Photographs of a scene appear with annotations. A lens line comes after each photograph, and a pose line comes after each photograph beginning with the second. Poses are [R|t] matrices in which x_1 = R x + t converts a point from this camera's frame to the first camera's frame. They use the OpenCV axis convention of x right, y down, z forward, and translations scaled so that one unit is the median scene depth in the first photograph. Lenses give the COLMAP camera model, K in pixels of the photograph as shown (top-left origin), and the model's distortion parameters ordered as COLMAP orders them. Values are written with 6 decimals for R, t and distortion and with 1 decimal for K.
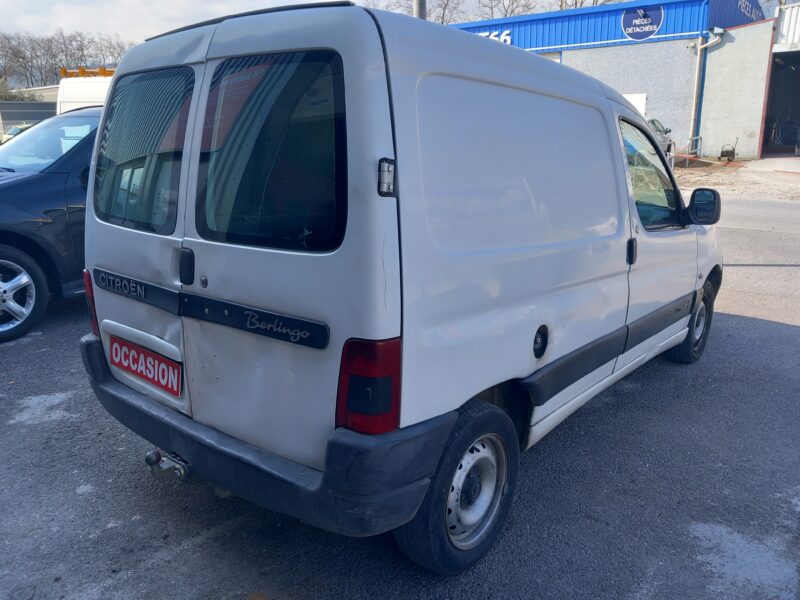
lens RADIAL K [[618.6, 0, 399.4], [0, 618.6, 302.0], [0, 0, 1]] dist [0.002337, 0.012046]
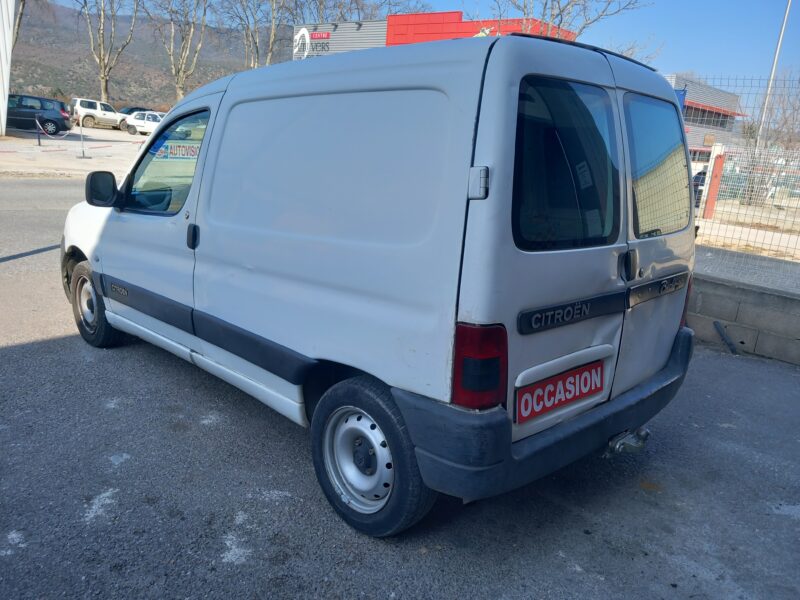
lens RADIAL K [[618.6, 0, 404.6], [0, 618.6, 300.9], [0, 0, 1]] dist [0.002337, 0.012046]
pose [[0.107852, -0.231358, 0.966872, -0.391546], [0.183448, 0.960476, 0.209365, -0.080987], [-0.977095, 0.154790, 0.146031, 0.318838]]
